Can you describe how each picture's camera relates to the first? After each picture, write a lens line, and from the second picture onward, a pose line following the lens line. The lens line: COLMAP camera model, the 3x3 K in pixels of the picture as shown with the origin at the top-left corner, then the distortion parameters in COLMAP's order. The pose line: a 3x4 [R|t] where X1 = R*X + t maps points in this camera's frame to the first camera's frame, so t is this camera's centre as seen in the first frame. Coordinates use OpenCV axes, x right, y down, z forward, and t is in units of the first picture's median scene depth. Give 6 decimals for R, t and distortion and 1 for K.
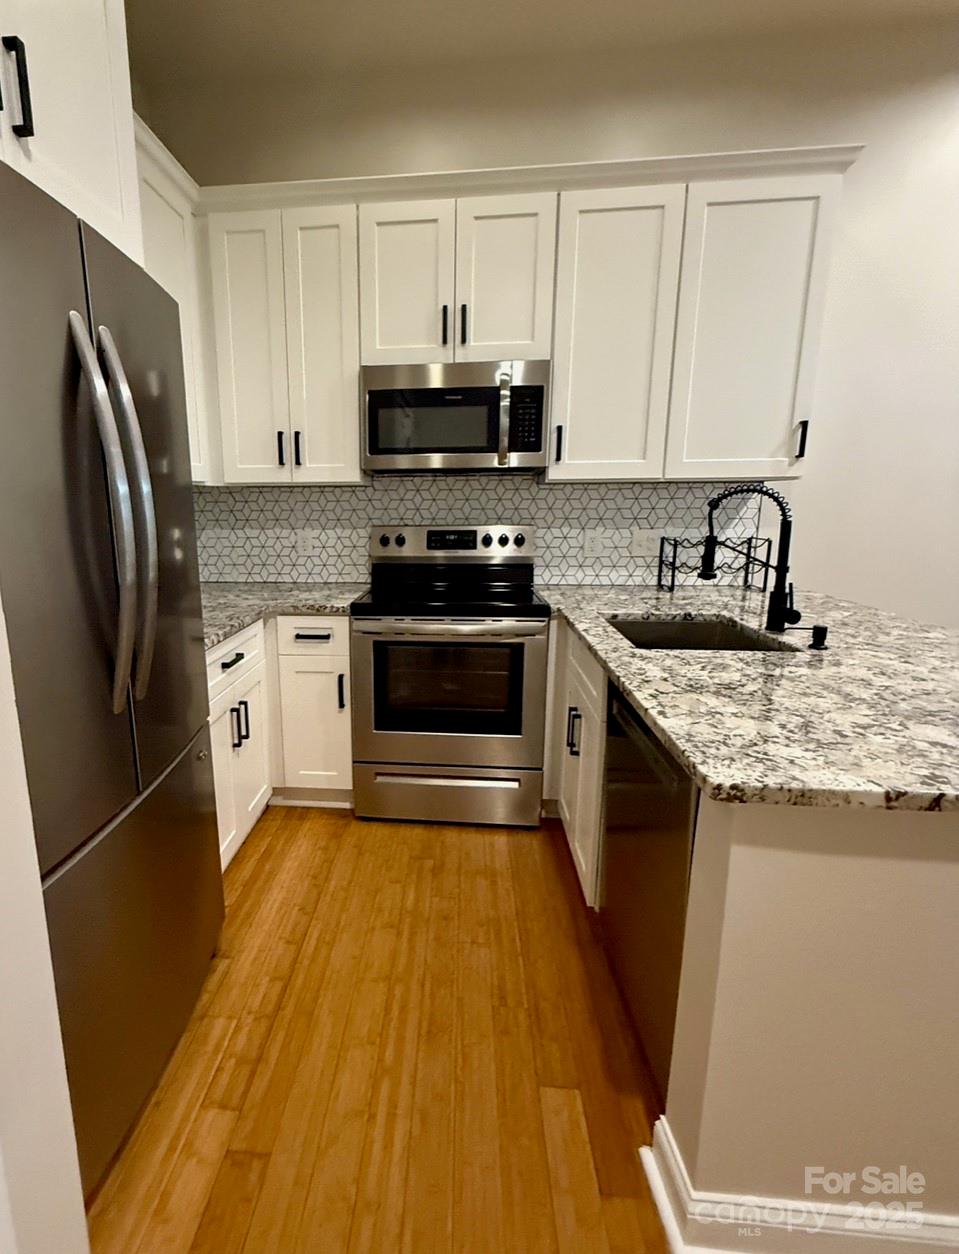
lens RADIAL K [[607.6, 0, 479.0], [0, 607.6, 623.1], [0, 0, 1]] dist [0.002228, 0.000251]
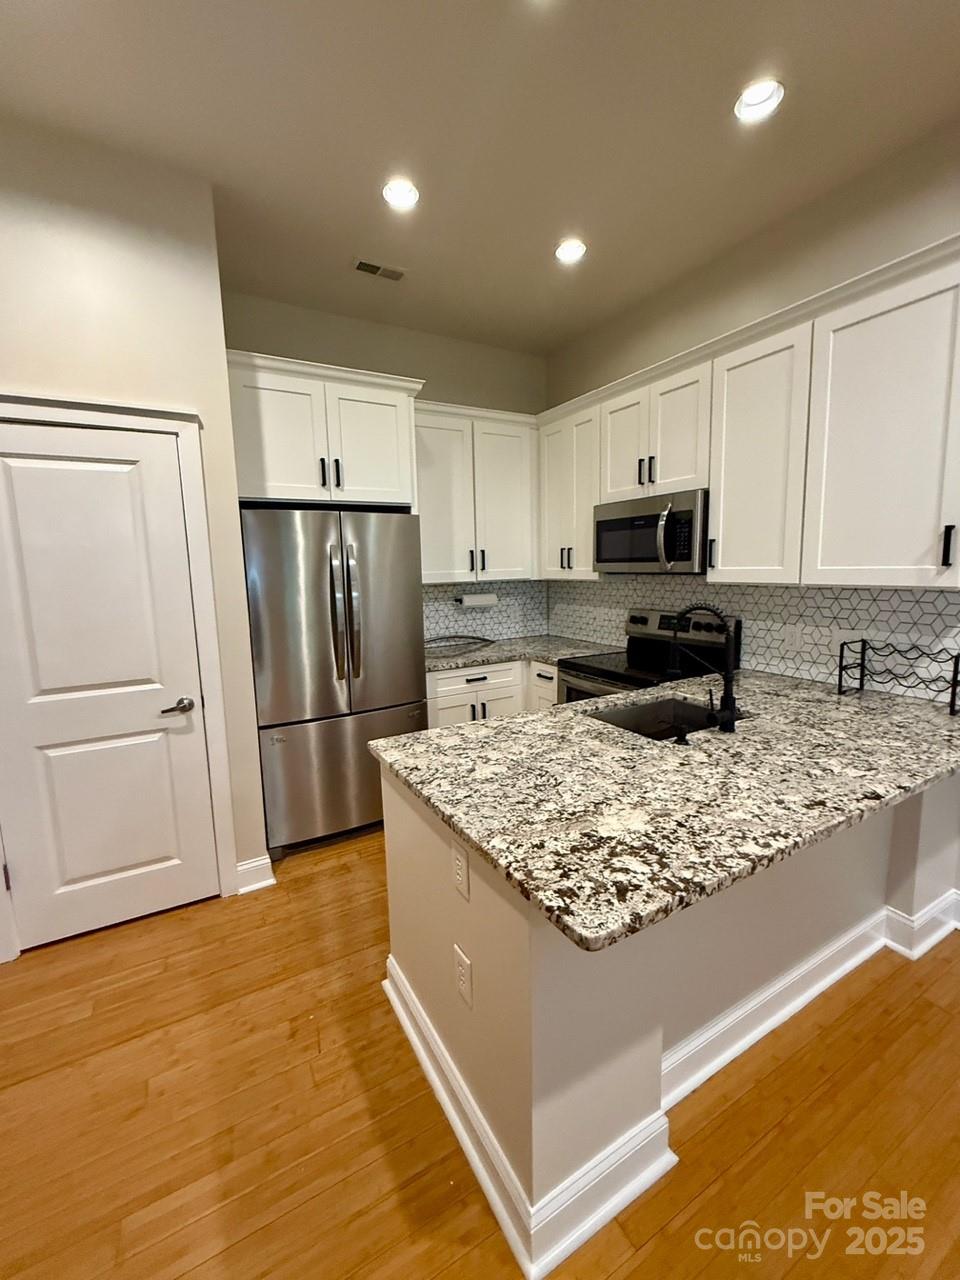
lens RADIAL K [[521.8, 0, 478.3], [0, 521.8, 638.7], [0, 0, 1]] dist [-0.003214, -0.000213]
pose [[0.590853, 0.107640, -0.799566, 0.717481], [-0.154597, 0.987800, 0.018738, -0.076088], [0.791829, 0.112539, 0.600285, 0.028118]]
